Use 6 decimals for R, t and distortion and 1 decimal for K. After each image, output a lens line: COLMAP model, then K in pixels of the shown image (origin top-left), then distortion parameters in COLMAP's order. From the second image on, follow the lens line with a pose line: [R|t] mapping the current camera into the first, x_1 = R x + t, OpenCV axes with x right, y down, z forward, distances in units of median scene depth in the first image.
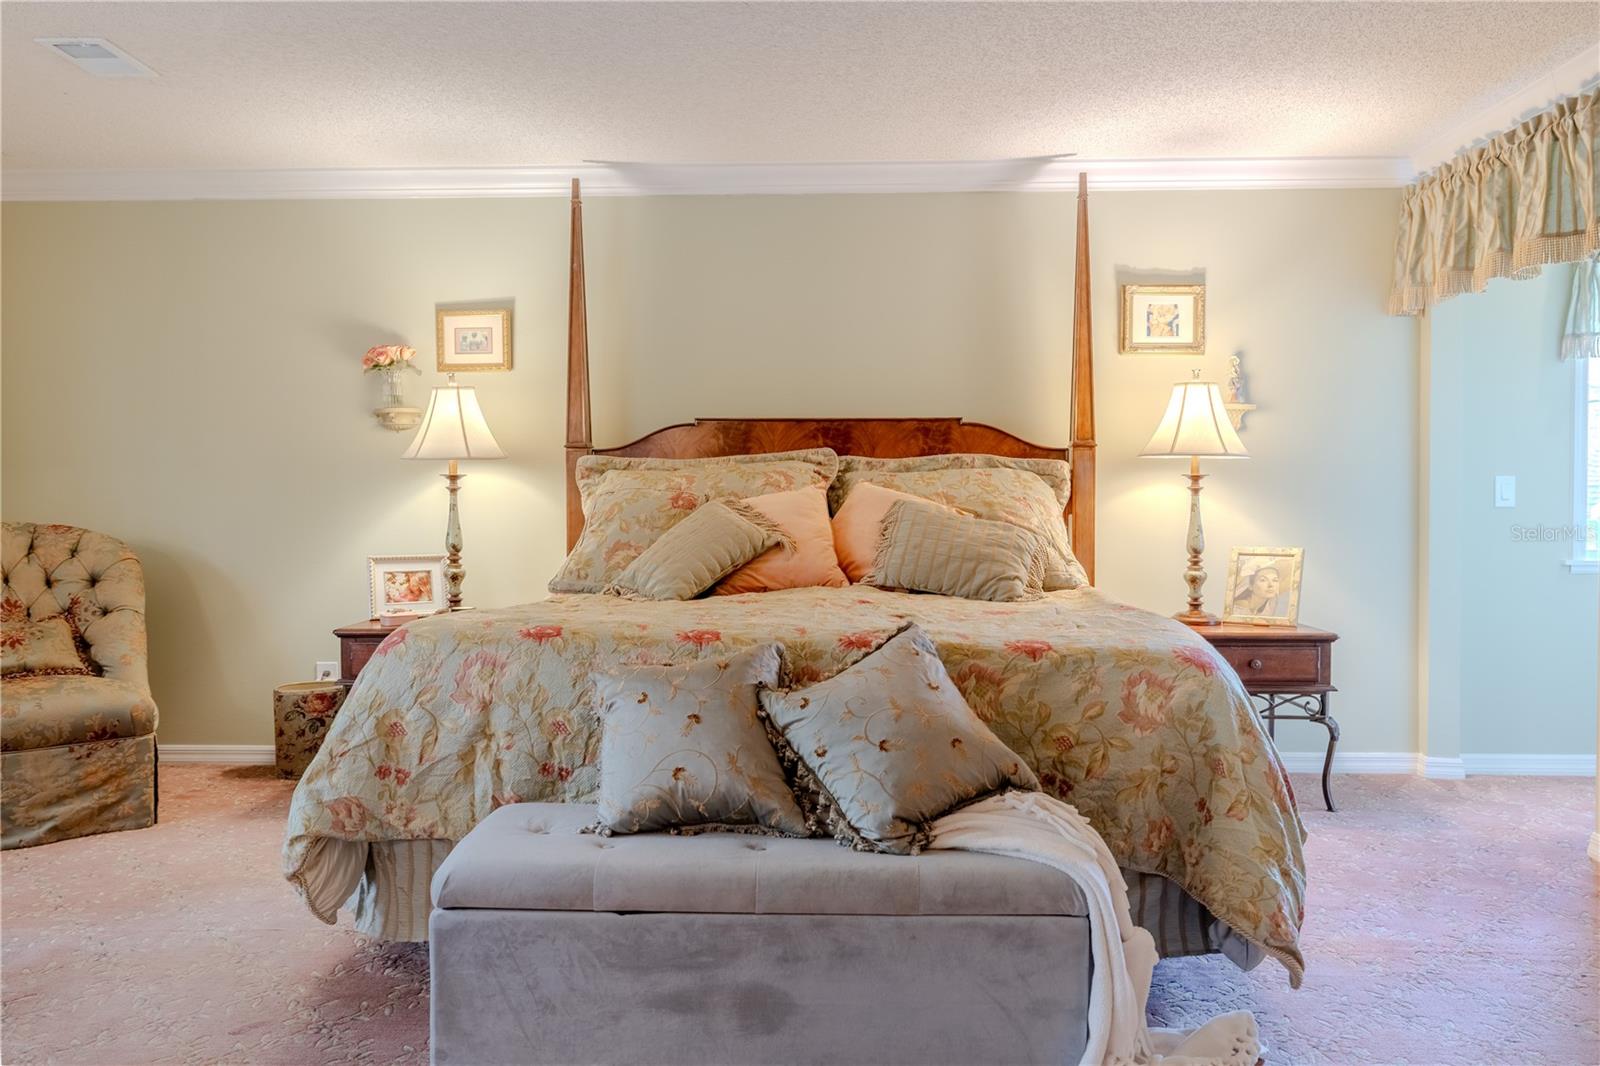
lens RADIAL K [[1167.2, 0, 800.0], [0, 1167.2, 533.0], [0, 0, 1]] dist [-0.002395, -0.001066]
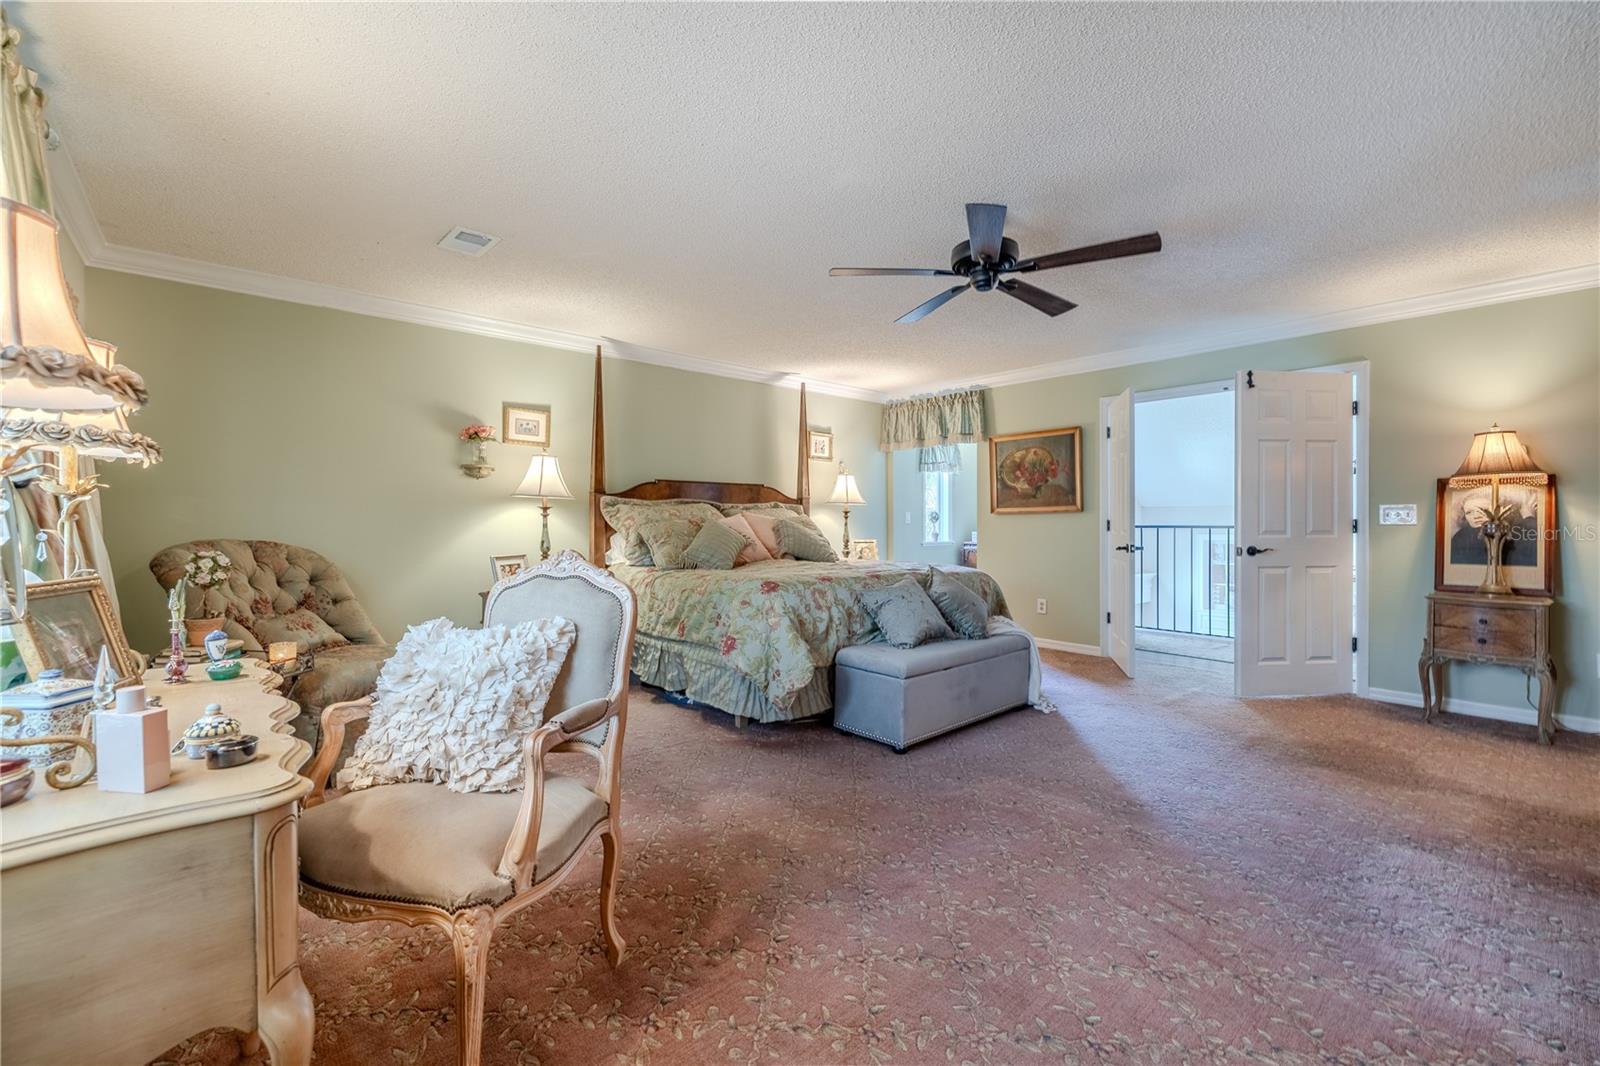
lens RADIAL K [[674.6, 0, 800.0], [0, 674.6, 533.0], [0, 0, 1]] dist [-0.000072, 0.000065]
pose [[0.721594, -0.010964, 0.692229, -0.715636], [0.018401, 0.999825, -0.003346, -0.001093], [-0.692071, 0.015152, 0.721670, 0.027108]]
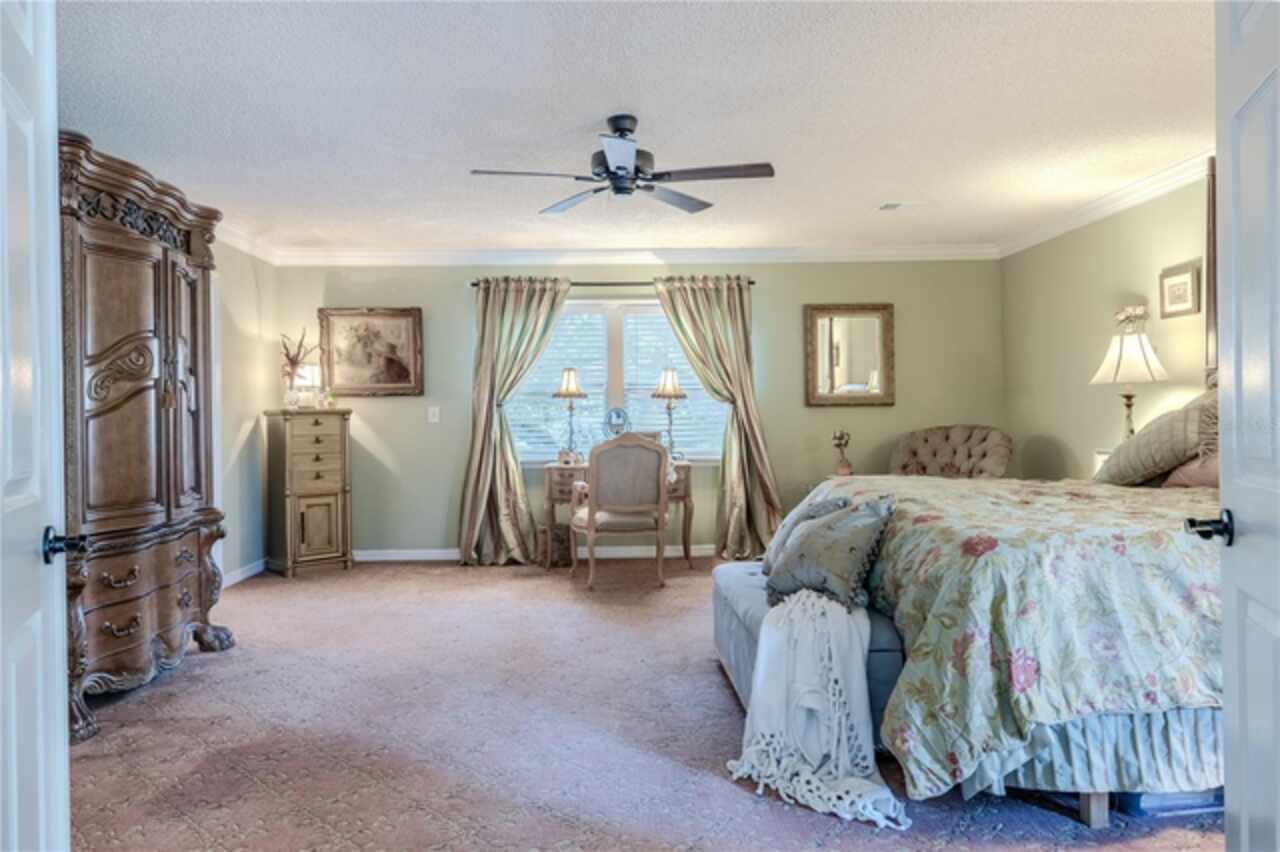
lens RADIAL K [[843.6, 0, 620.3], [0, 843.6, 426.3], [0, 0, 1]] dist [-0.003033, -0.001034]
pose [[0.054369, 0.010860, -0.998462, 0.705412], [-0.013478, 0.999858, 0.010141, -0.013134], [0.998430, 0.012906, 0.054508, 0.322262]]
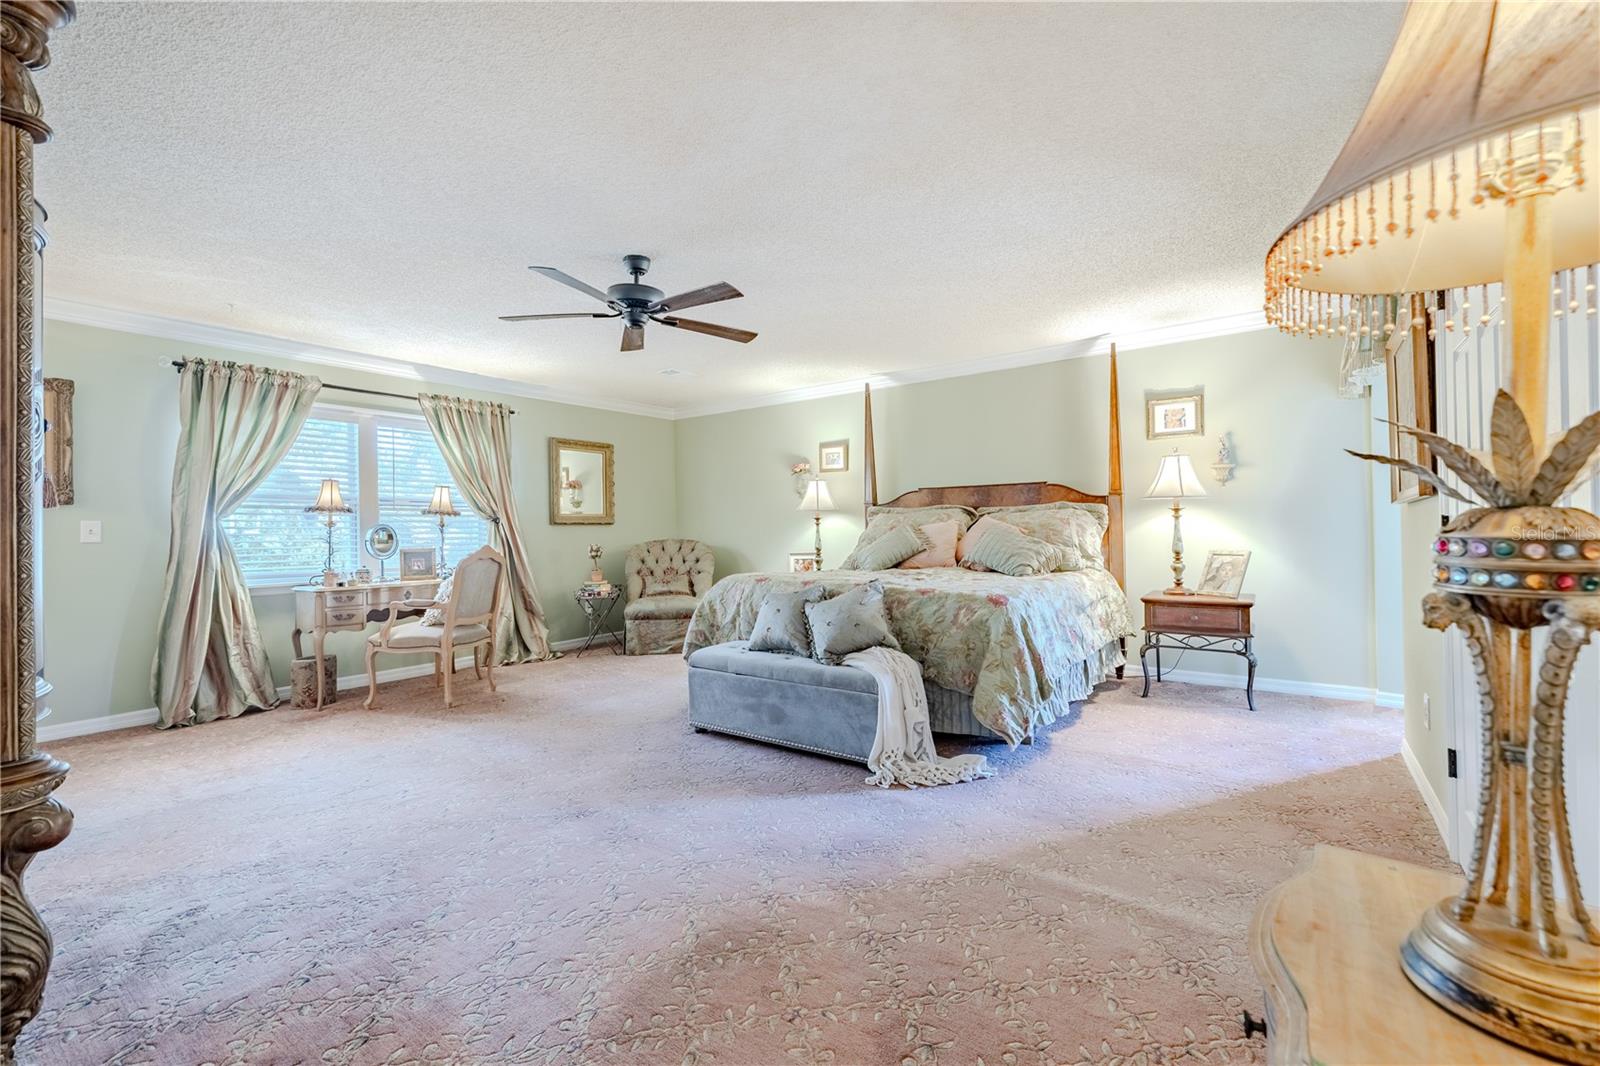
lens RADIAL K [[674.6, 0, 800.0], [0, 674.6, 533.0], [0, 0, 1]] dist [-0.000072, 0.000065]
pose [[0.829500, -0.009840, -0.558421, 0.429428], [0.000741, 0.999863, -0.016517, 0.003066], [0.558507, 0.013287, 0.829394, -0.138611]]
